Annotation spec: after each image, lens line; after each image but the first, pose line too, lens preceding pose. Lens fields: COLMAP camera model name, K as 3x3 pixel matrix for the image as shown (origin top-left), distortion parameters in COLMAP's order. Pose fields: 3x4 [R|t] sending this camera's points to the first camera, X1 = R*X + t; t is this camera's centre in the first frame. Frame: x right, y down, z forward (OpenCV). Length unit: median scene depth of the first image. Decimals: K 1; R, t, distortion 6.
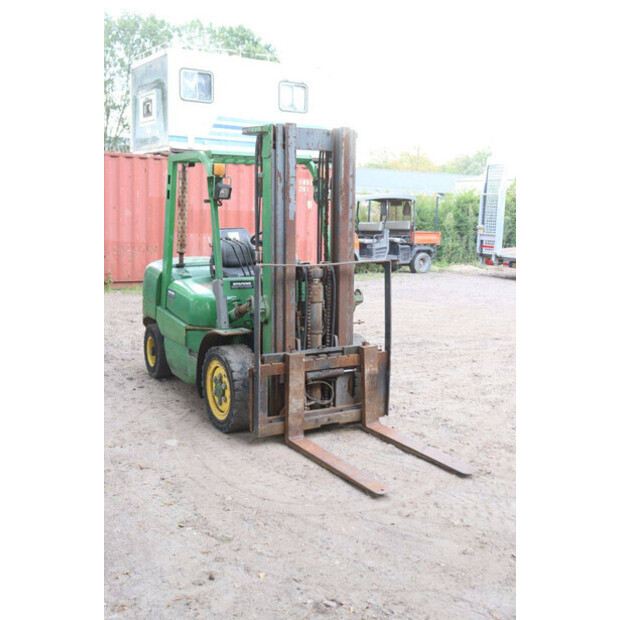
lens RADIAL K [[662.9, 0, 310.1], [0, 662.9, 310.0], [0, 0, 1]] dist [0.011434, 0.000000]
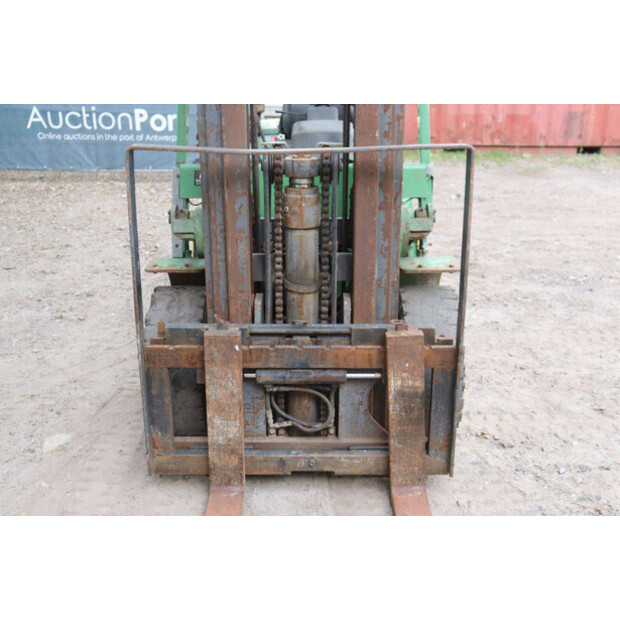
lens RADIAL K [[662.9, 0, 310.6], [0, 662.9, 309.7], [0, 0, 1]] dist [0.011434, 0.000000]
pose [[0.867732, 0.142477, -0.476175, 0.250094], [-0.061470, 0.981442, 0.181642, -0.041462], [0.493217, -0.128346, 0.860386, 0.573572]]
